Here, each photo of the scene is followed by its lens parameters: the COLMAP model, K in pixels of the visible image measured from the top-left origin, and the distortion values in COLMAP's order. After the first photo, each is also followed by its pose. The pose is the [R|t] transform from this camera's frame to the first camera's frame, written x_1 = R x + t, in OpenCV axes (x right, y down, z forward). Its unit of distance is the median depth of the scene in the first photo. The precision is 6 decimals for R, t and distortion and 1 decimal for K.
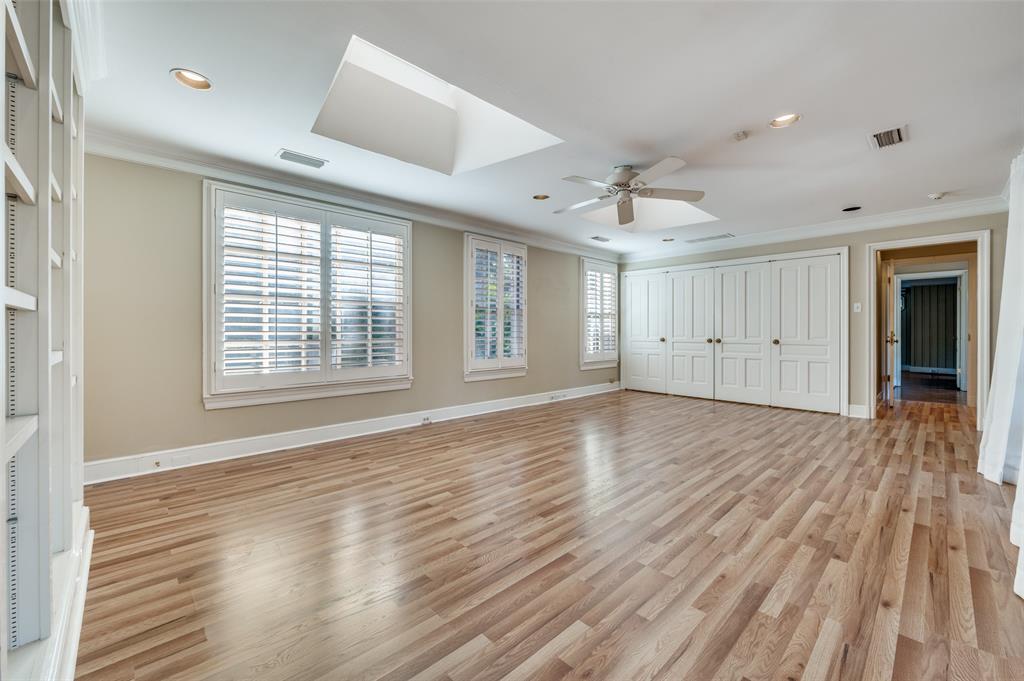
lens RADIAL K [[409.5, 0, 510.8], [0, 409.5, 336.3], [0, 0, 1]] dist [-0.002644, -0.000062]
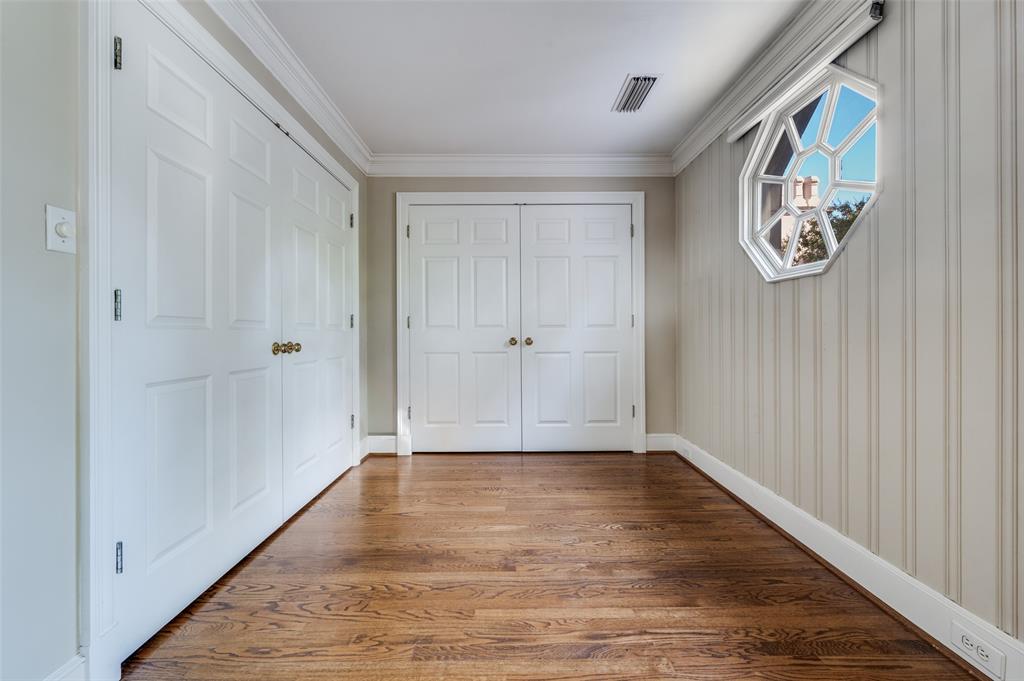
lens RADIAL K [[409.5, 0, 512.5], [0, 409.5, 332.8], [0, 0, 1]] dist [-0.002644, -0.000062]
pose [[0.685506, 0.001796, 0.728065, 0.100036], [-0.002865, 0.999996, 0.000231, -0.000828], [-0.728061, -0.002244, 0.685509, 0.639288]]
